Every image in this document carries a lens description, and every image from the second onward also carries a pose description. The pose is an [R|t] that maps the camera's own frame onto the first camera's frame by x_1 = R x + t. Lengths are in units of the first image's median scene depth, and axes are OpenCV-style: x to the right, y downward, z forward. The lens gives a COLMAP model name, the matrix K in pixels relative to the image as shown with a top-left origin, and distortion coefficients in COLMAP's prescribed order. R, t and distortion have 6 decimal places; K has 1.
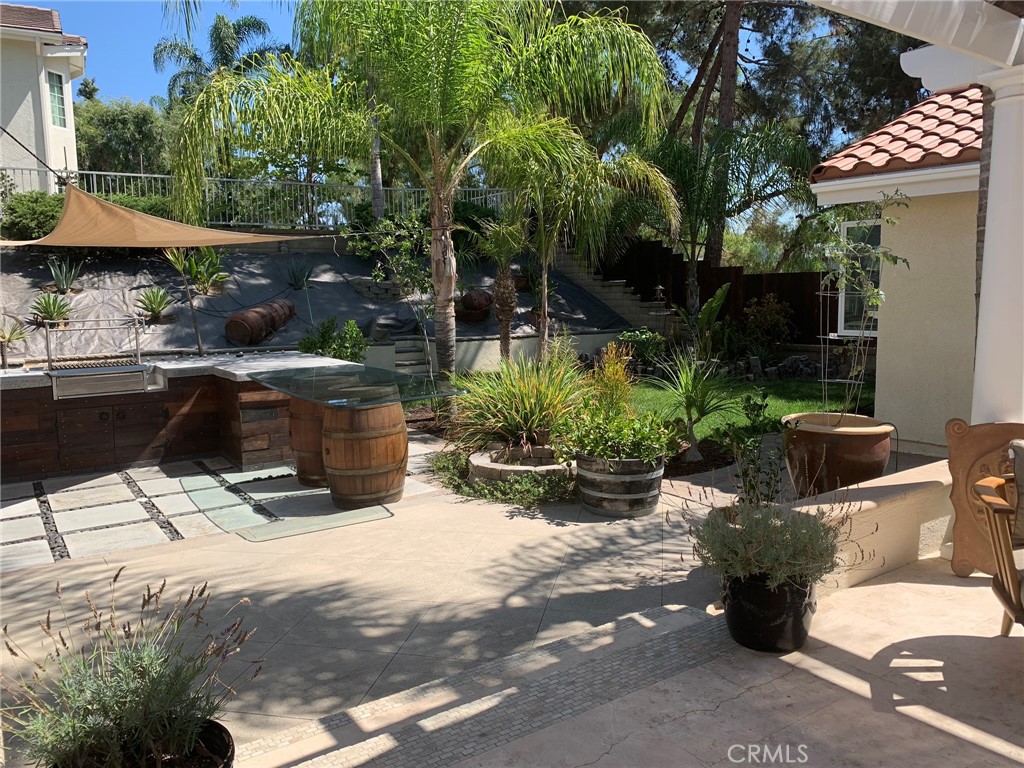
lens RADIAL K [[775.5, 0, 517.1], [0, 775.5, 378.4], [0, 0, 1]] dist [0.037165, -0.069889]
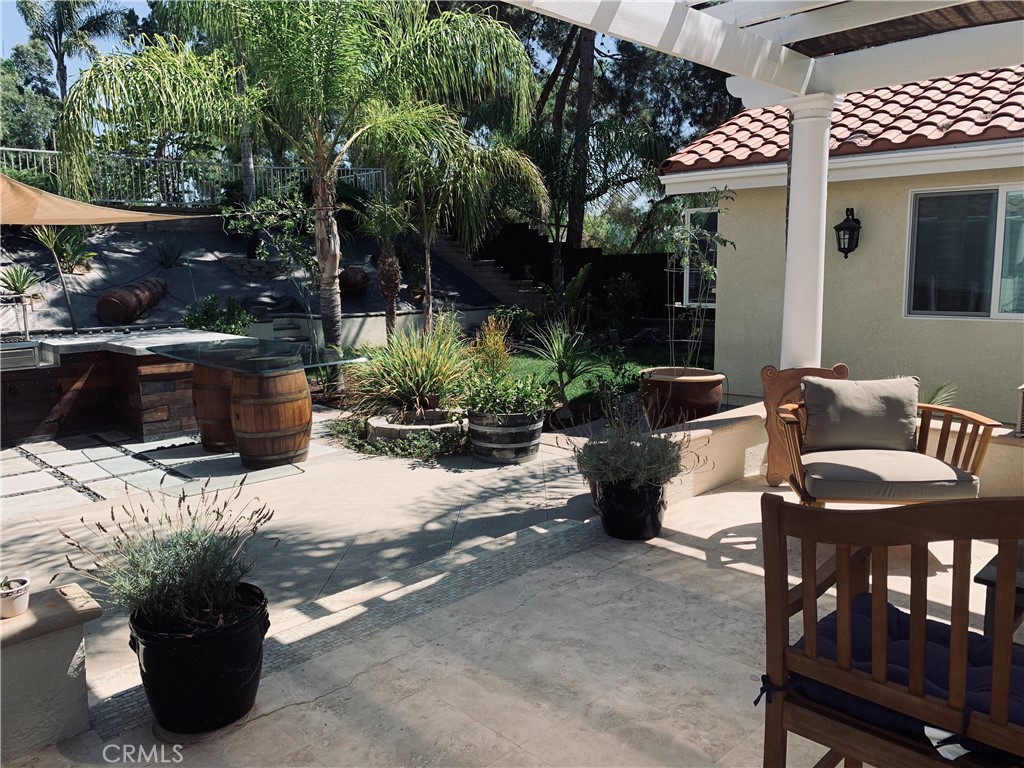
lens RADIAL K [[775.5, 0, 518.6], [0, 775.5, 375.0], [0, 0, 1]] dist [0.037165, -0.069889]
pose [[0.984484, -0.022931, 0.173972, -0.038828], [0.019257, 0.999555, 0.022774, 0.015831], [-0.174417, -0.019070, 0.984487, -0.109086]]
